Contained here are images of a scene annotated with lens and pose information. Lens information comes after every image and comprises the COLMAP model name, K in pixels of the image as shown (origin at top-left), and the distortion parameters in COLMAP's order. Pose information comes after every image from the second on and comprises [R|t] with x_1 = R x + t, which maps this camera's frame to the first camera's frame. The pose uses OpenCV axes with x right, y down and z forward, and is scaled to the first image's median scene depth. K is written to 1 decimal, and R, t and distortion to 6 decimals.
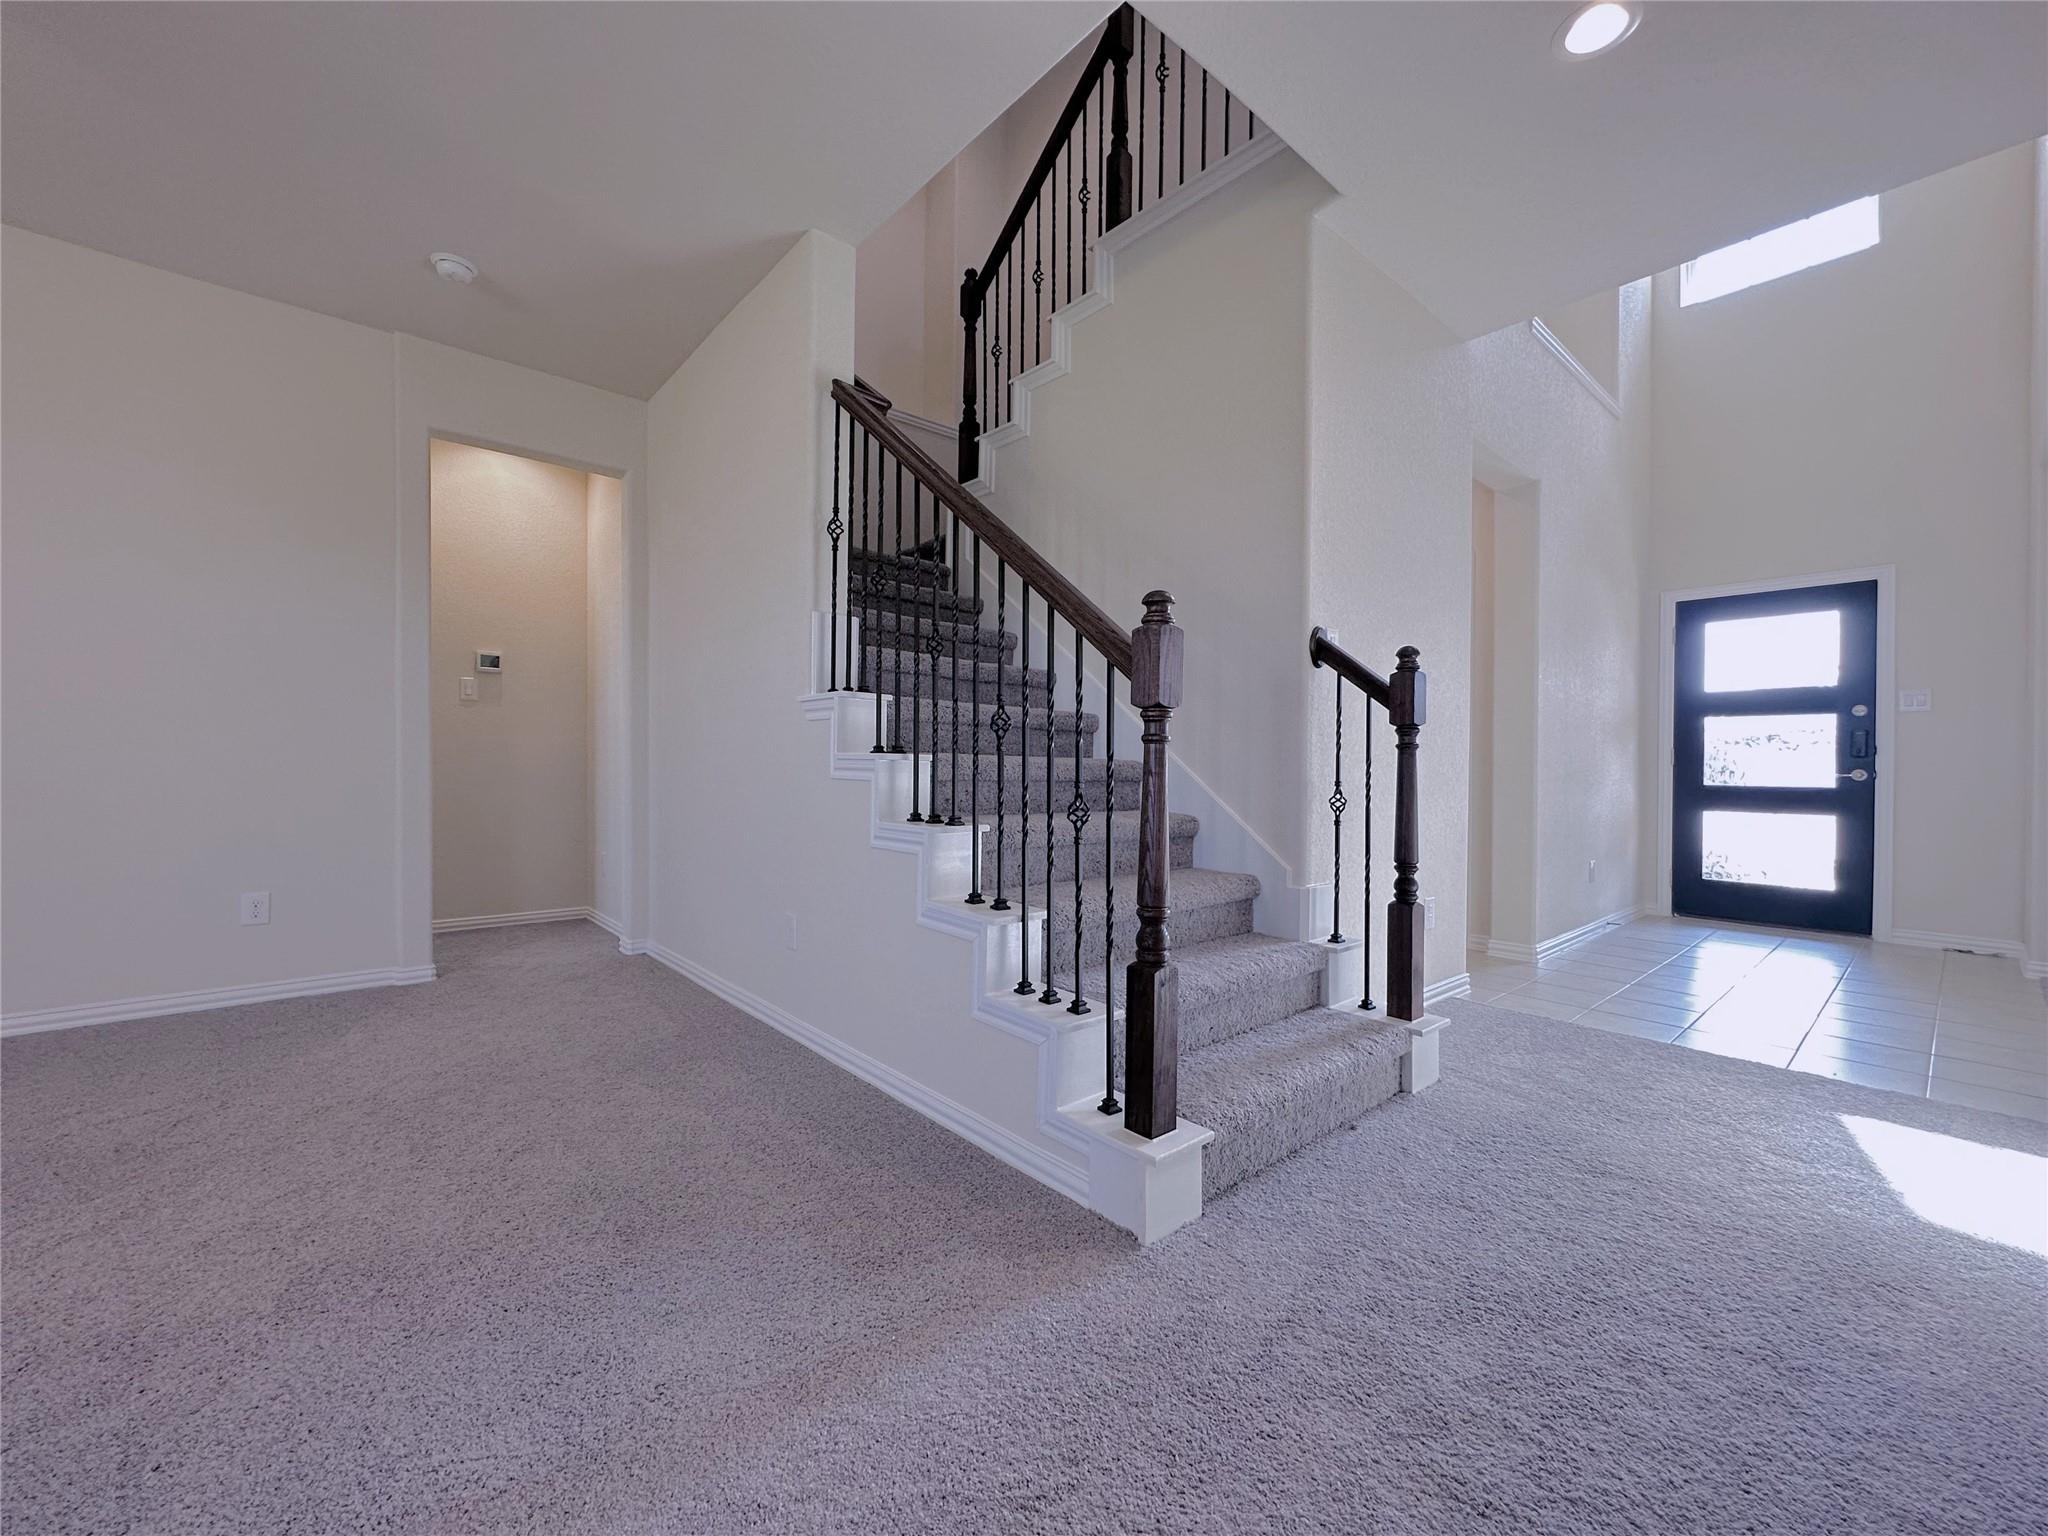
lens RADIAL K [[824.0, 0, 1025.0], [0, 824.0, 762.4], [0, 0, 1]] dist [-0.000075, 0.000249]
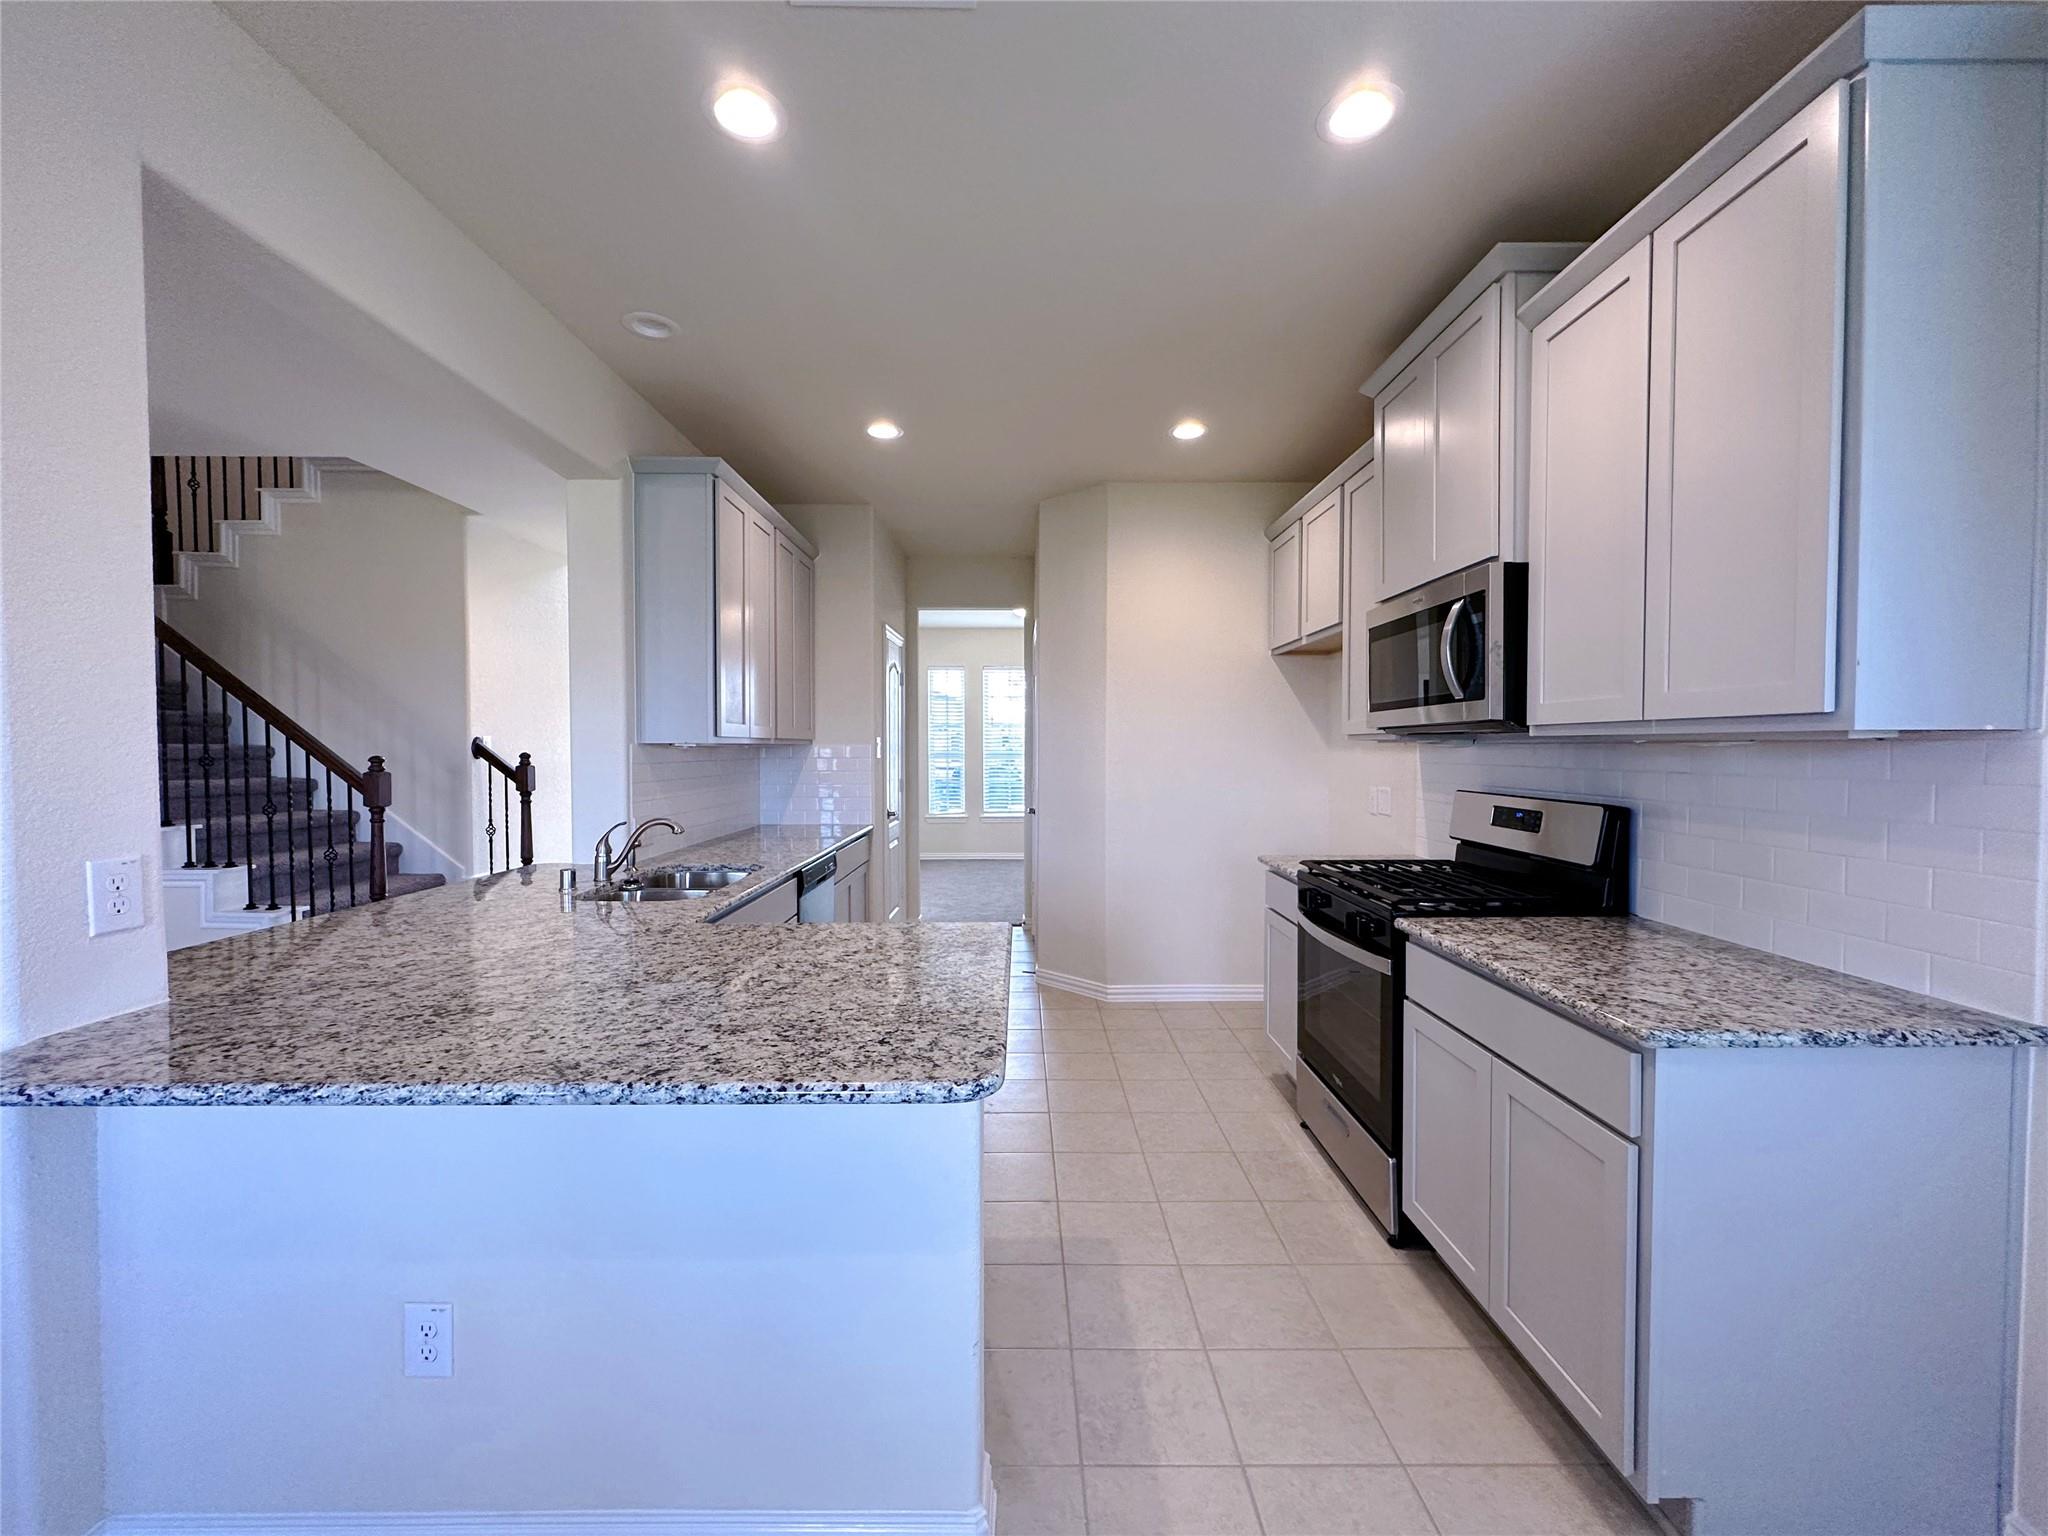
lens RADIAL K [[824.0, 0, 1025.0], [0, 824.0, 762.4], [0, 0, 1]] dist [-0.000075, 0.000249]
pose [[0.651330, -0.022445, 0.758463, -0.245880], [0.005275, 0.999672, 0.025053, -0.145054], [-0.758776, -0.012316, 0.651235, -1.129950]]
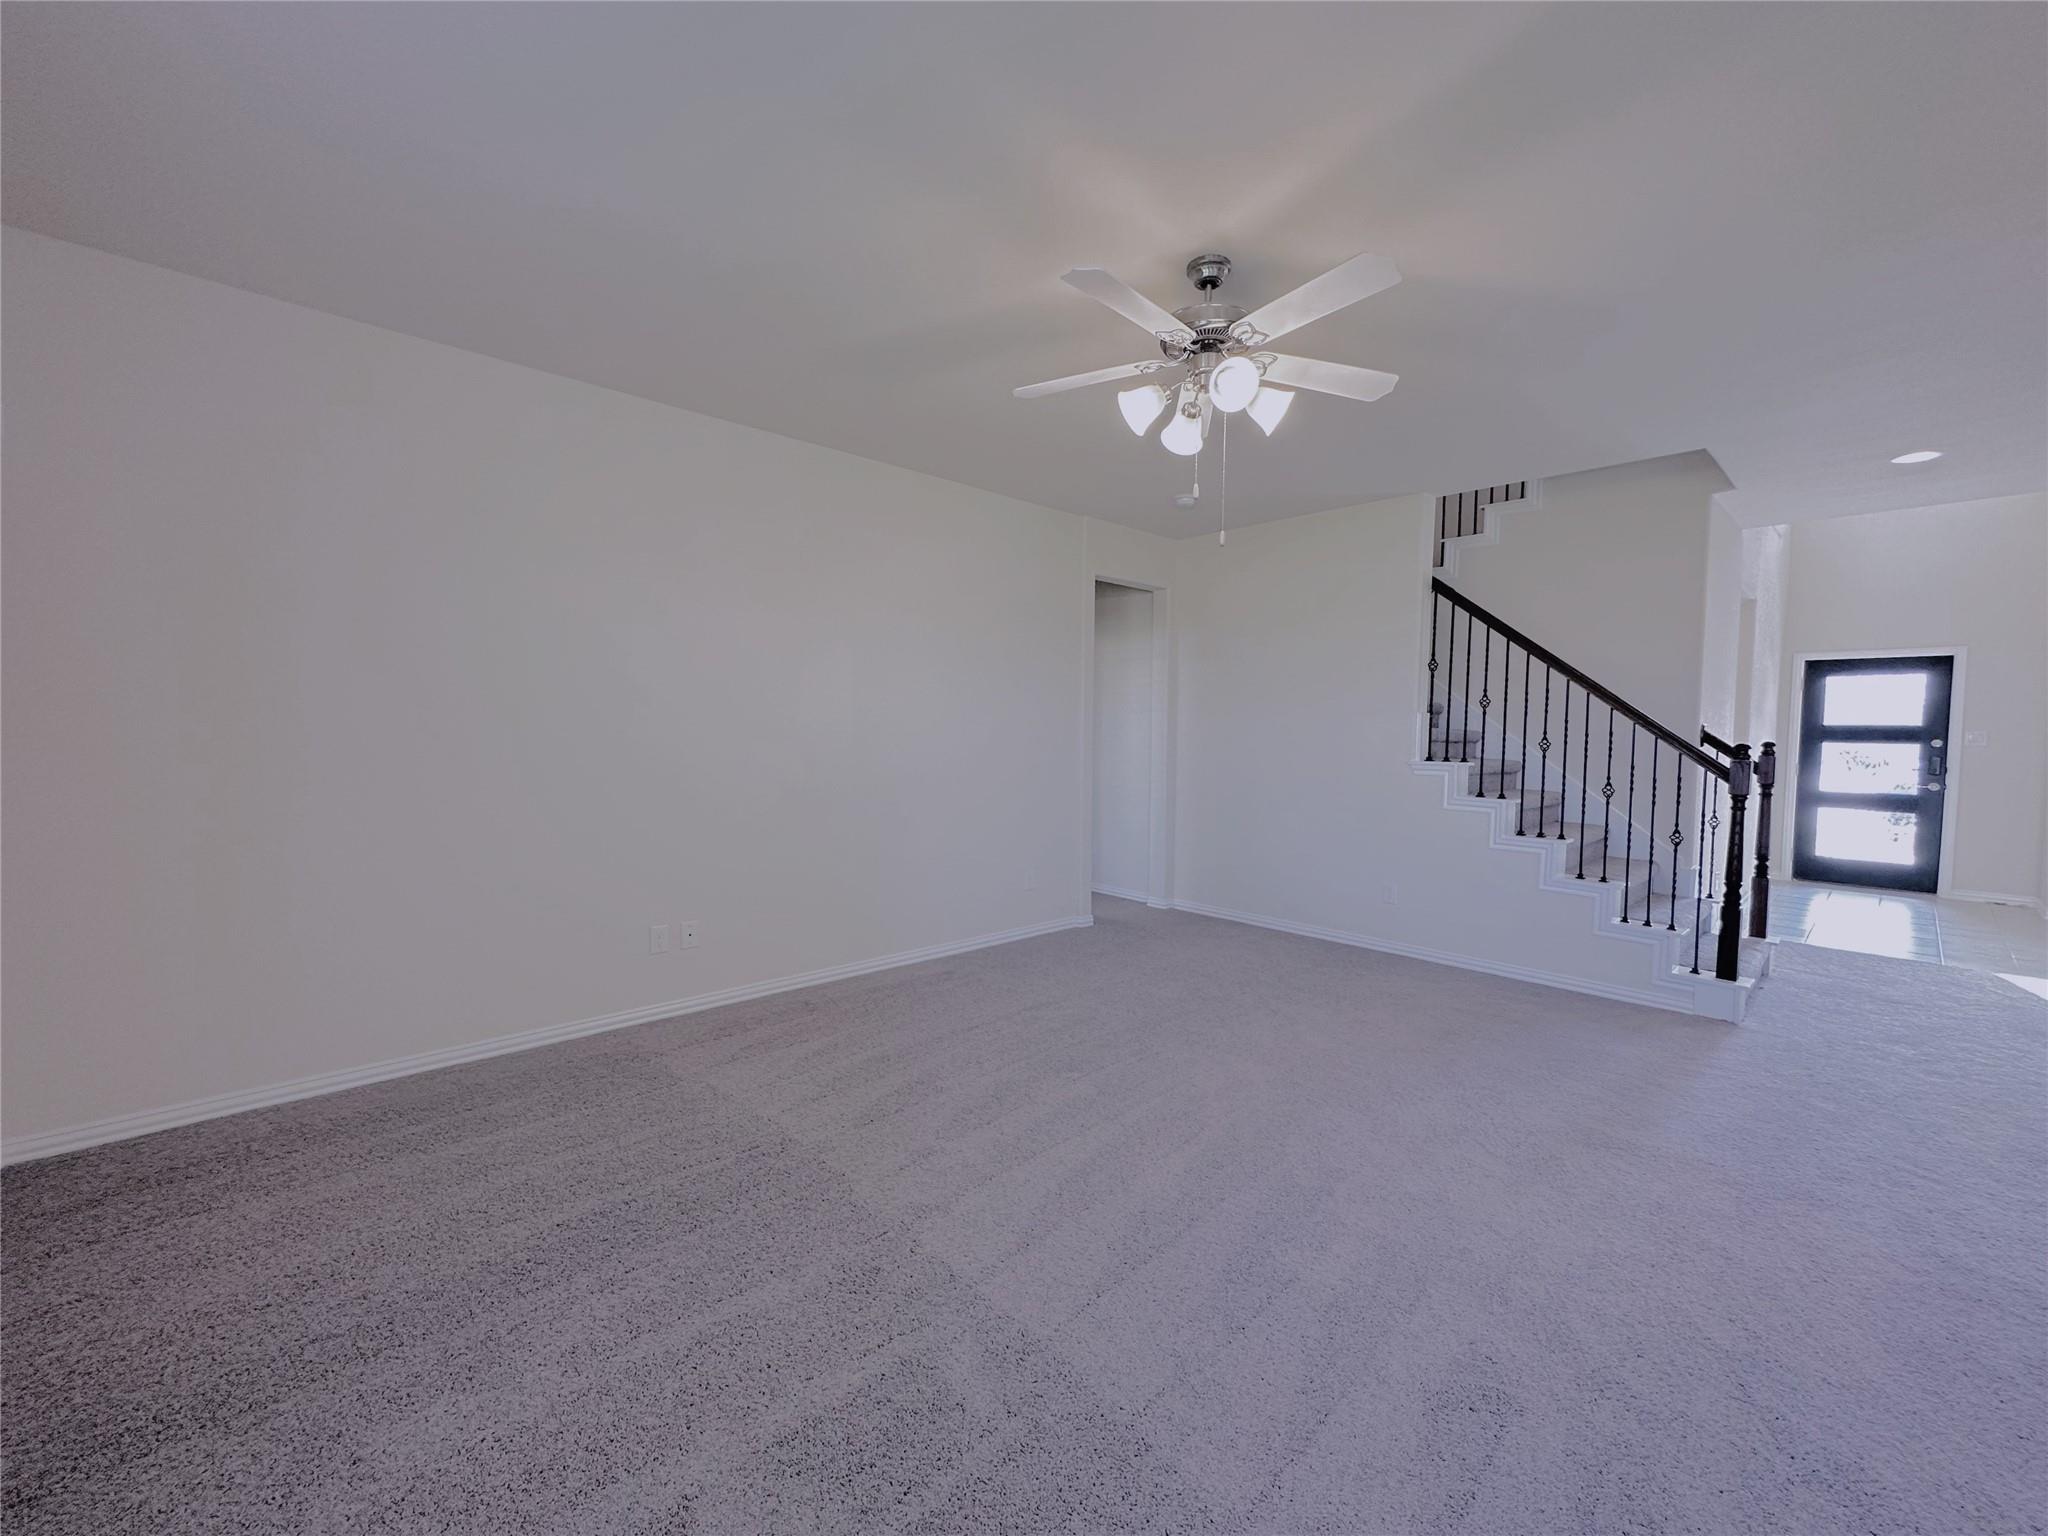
lens RADIAL K [[828.8, 0, 1018.6], [0, 828.8, 764.3], [0, 0, 1]] dist [-0.000586, -0.000149]
pose [[0.999502, 0.002100, 0.031478, -1.164386], [-0.003597, 0.998861, 0.047569, -0.154085], [-0.031342, -0.047659, 0.998372, -0.741848]]
